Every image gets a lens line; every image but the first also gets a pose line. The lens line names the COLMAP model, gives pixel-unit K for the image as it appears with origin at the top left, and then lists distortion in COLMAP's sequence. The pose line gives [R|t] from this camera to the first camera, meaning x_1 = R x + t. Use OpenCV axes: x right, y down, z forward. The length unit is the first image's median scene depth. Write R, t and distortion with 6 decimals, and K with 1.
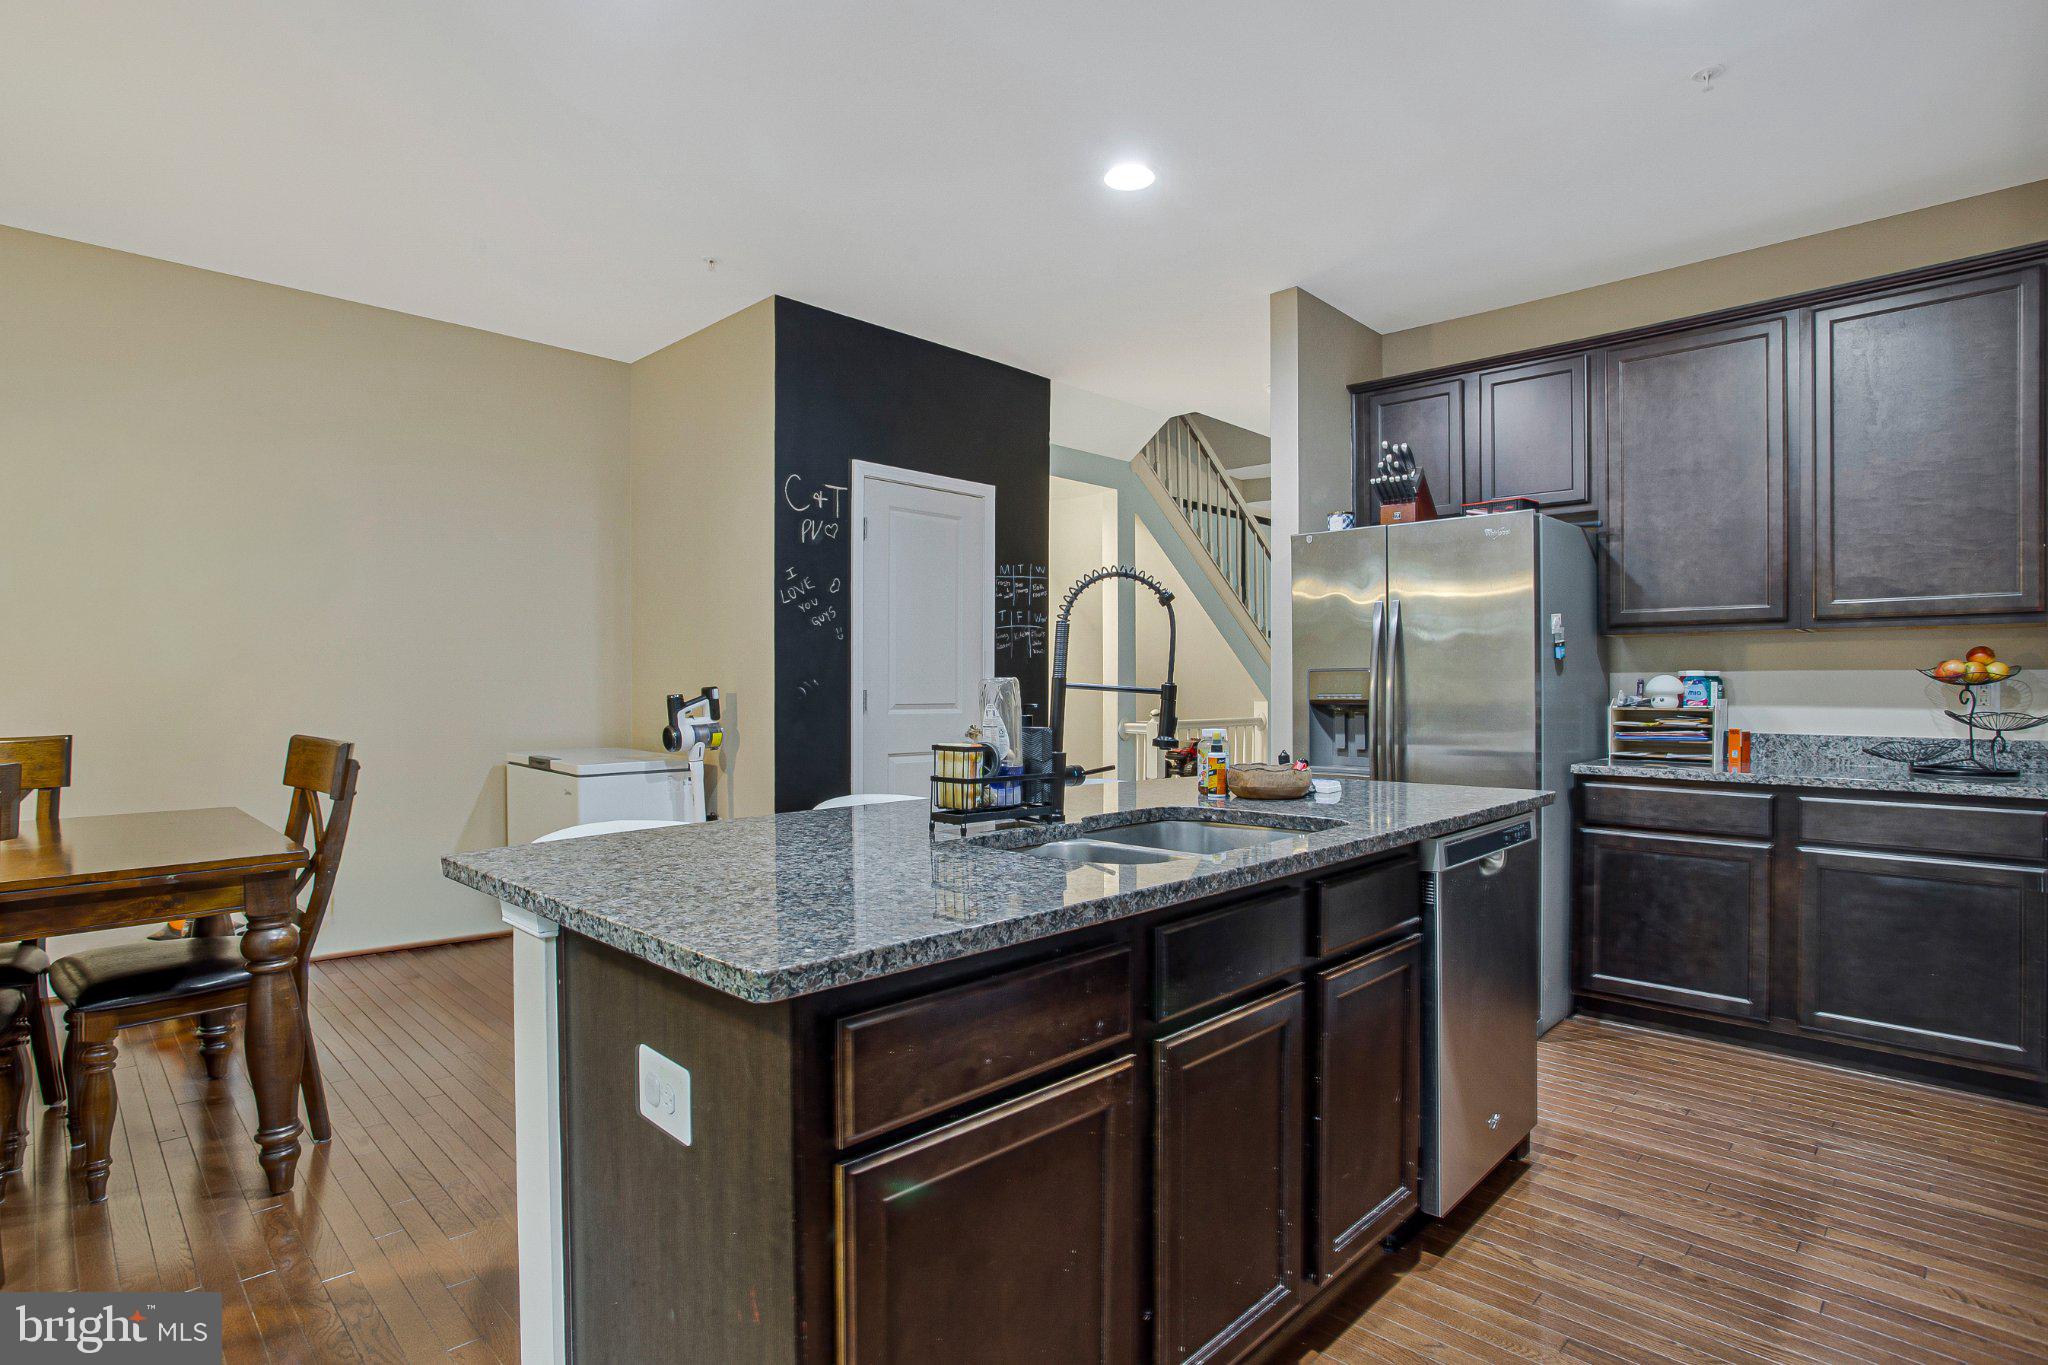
lens RADIAL K [[1068.7, 0, 1024.0], [0, 1068.7, 682.5], [0, 0, 1]] dist [-0.083702, 0.043522]
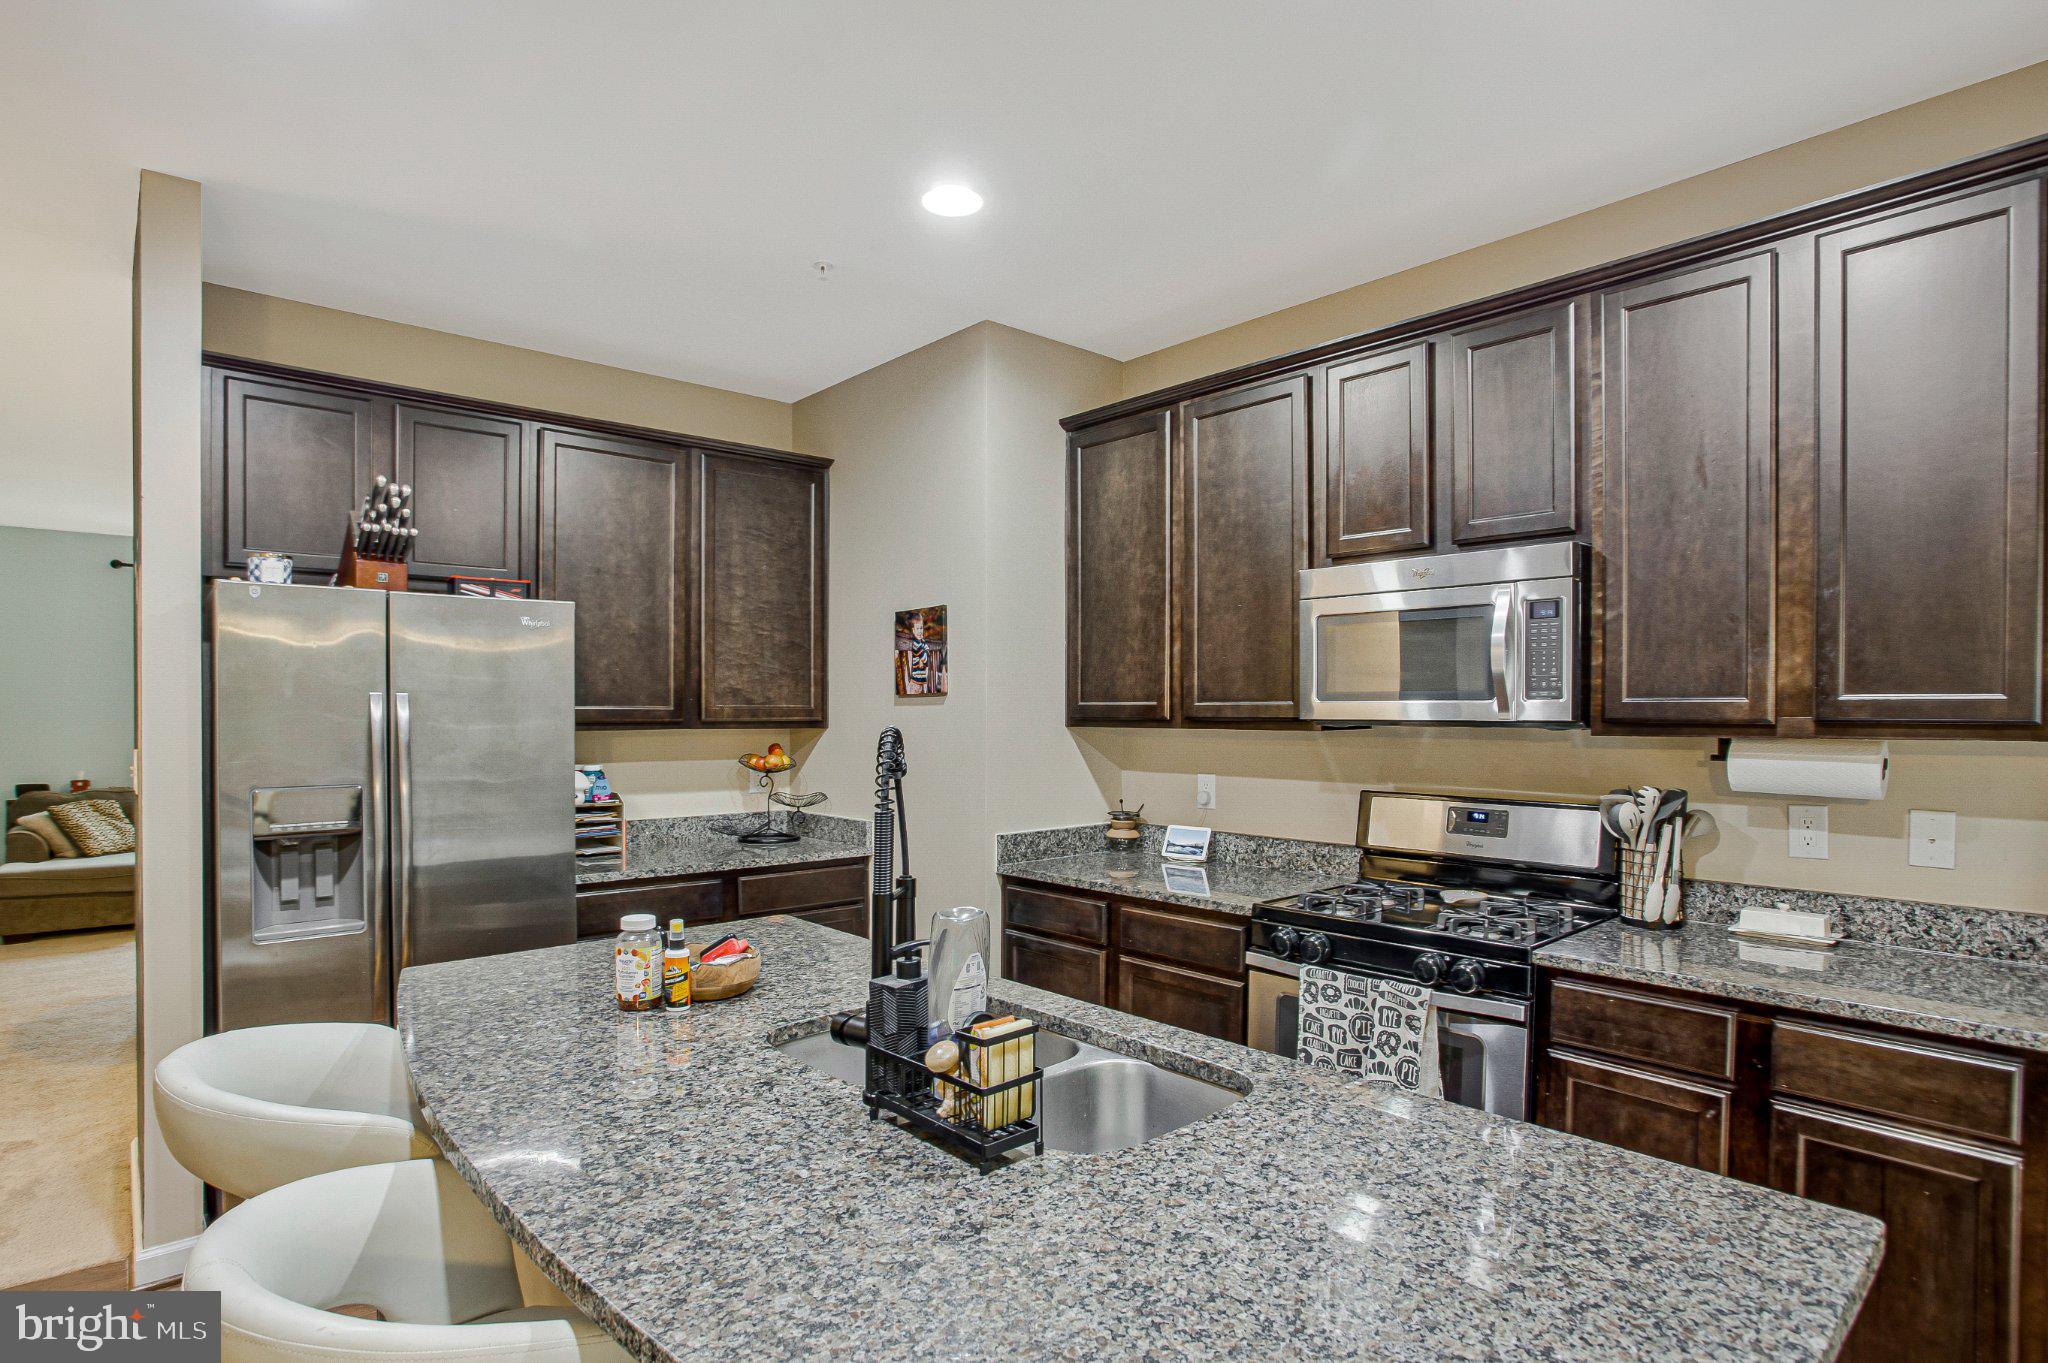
lens RADIAL K [[1066.1, 0, 1012.8], [0, 1066.1, 730.9], [0, 0, 1]] dist [-0.083526, 0.051748]
pose [[0.093145, -0.013436, 0.995562, -0.352601], [-0.011550, 0.999827, 0.014574, -0.065204], [-0.995586, -0.012856, 0.092973, 0.490185]]
